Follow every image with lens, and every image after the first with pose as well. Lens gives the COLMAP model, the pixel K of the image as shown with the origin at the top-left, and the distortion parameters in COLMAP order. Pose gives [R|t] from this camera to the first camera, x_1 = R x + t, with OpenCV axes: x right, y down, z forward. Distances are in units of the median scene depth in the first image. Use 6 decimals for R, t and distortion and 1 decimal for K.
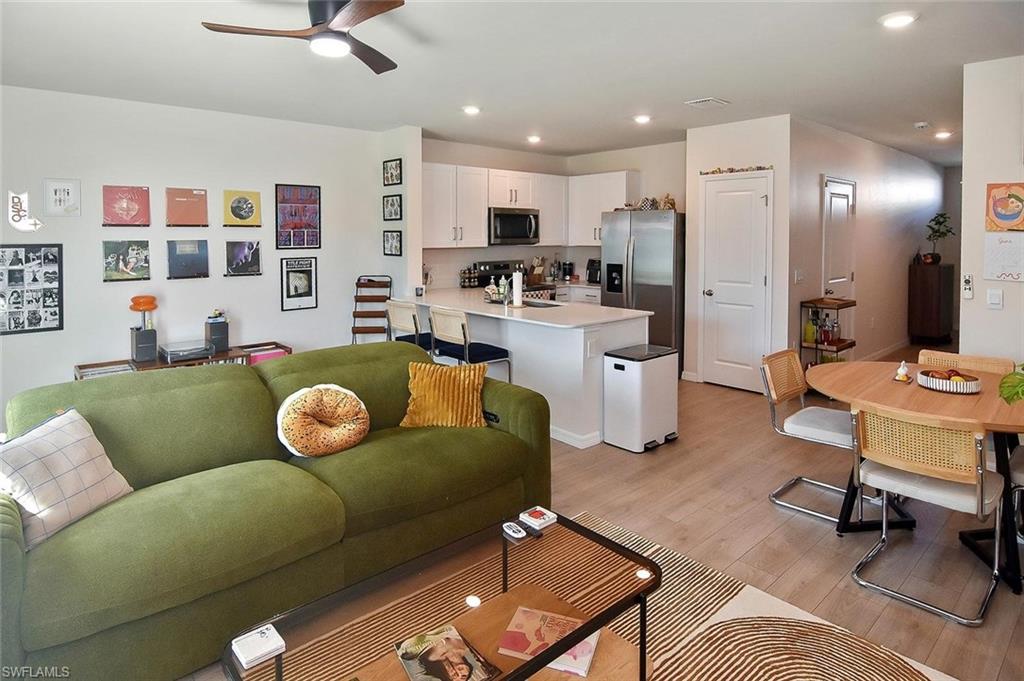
lens RADIAL K [[571.5, 0, 502.2], [0, 571.5, 245.4], [0, 0, 1]] dist [-0.009066, -0.005728]
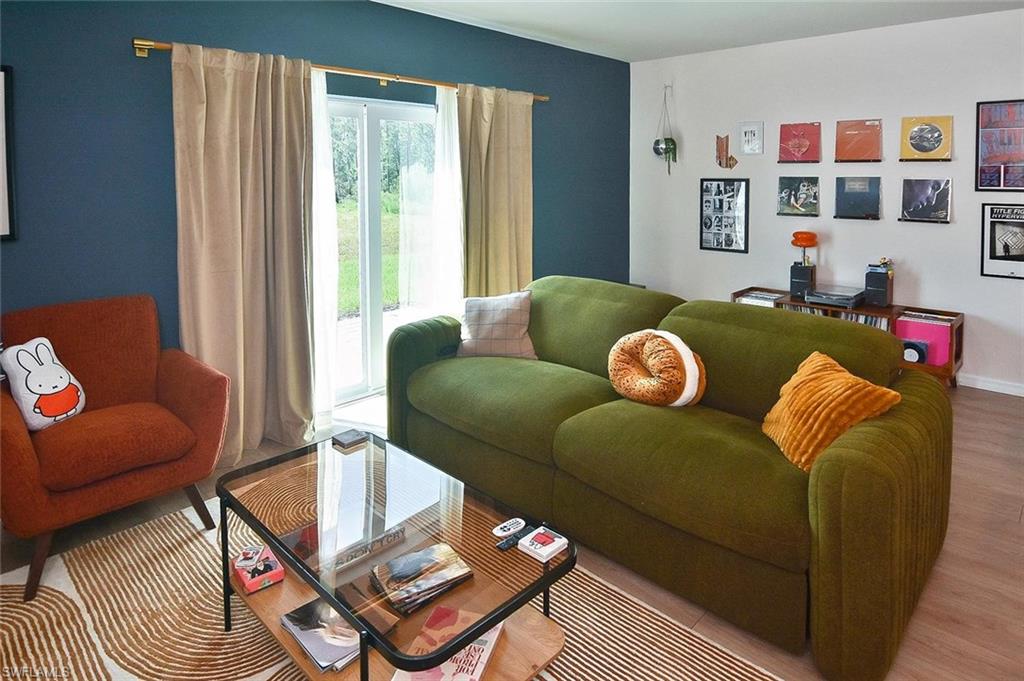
lens RADIAL K [[605.9, 0, 525.7], [0, 605.9, 196.1], [0, 0, 1]] dist [-0.012871, -0.003449]
pose [[0.095007, 0.039141, -0.994707, 0.332002], [-0.020147, 0.999098, 0.037389, -0.003762], [0.995273, 0.016488, 0.095710, 0.356957]]
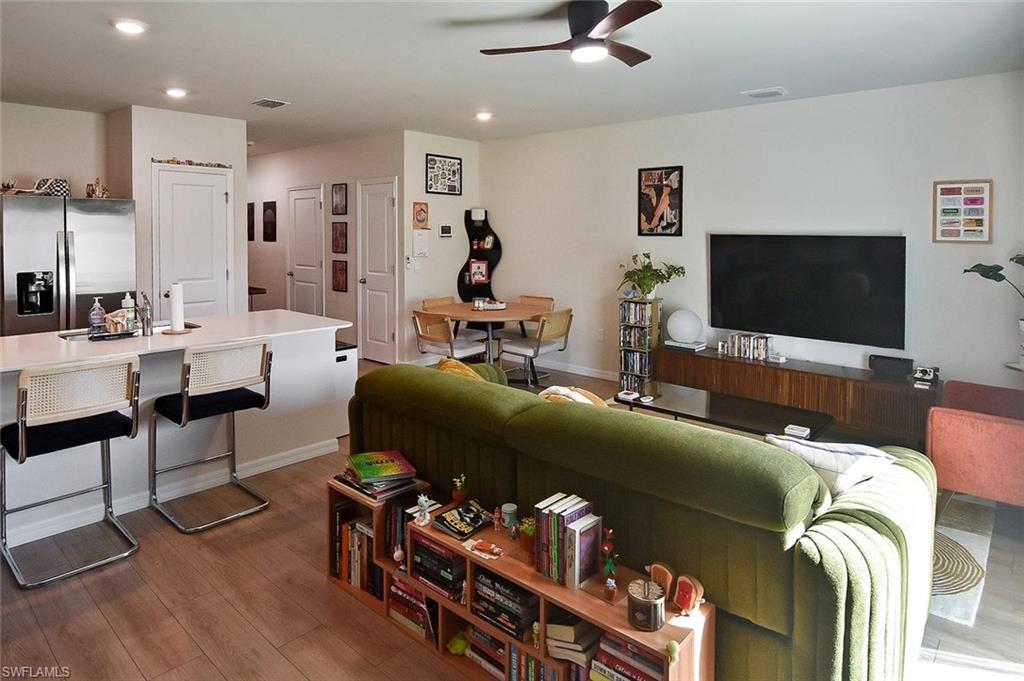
lens RADIAL K [[610.6, 0, 481.7], [0, 610.6, 236.8], [0, 0, 1]] dist [-0.035081, -0.000278]
pose [[-0.086590, -0.007482, 0.996216, -0.680259], [0.015387, 0.999842, 0.008847, -0.009878], [-0.996125, 0.016095, -0.086462, 0.634391]]
